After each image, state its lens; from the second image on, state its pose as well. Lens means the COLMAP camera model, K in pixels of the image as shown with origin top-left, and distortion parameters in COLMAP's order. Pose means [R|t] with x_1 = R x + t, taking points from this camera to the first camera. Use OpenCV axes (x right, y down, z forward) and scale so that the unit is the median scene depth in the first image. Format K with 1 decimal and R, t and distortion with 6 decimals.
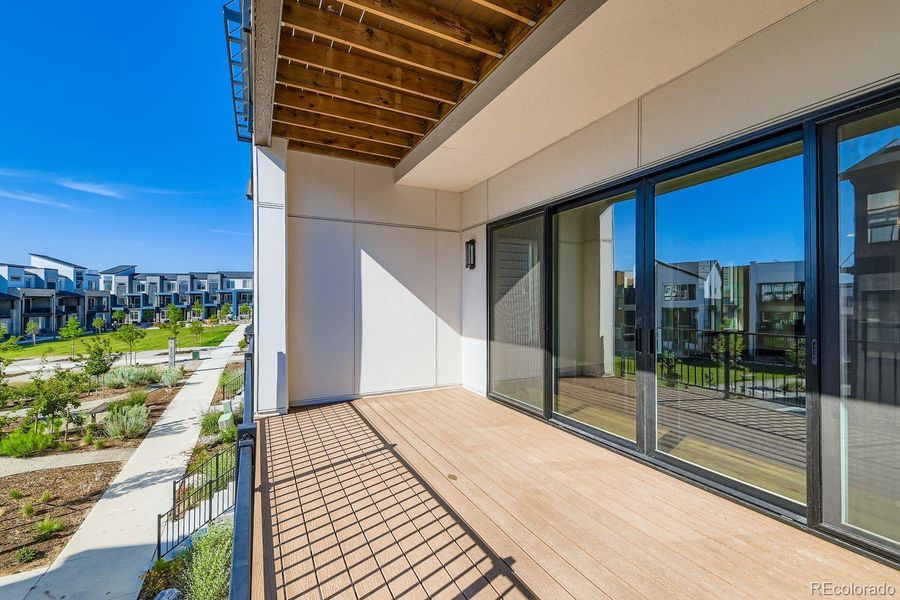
lens RADIAL K [[391.1, 0, 452.2], [0, 391.1, 303.9], [0, 0, 1]] dist [-0.000772, -0.000163]
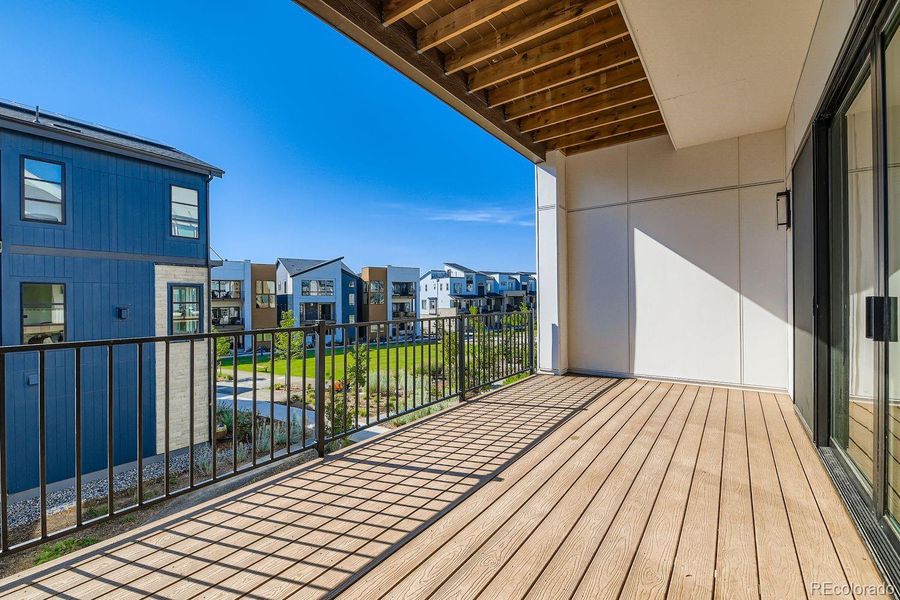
lens RADIAL K [[391.1, 0, 448.4], [0, 391.1, 300.9], [0, 0, 1]] dist [-0.000772, -0.000163]
pose [[0.444394, -0.007692, -0.895798, 0.512299], [0.005627, 0.999967, -0.005795, 0.054082], [0.895814, -0.002465, 0.444423, 0.151391]]
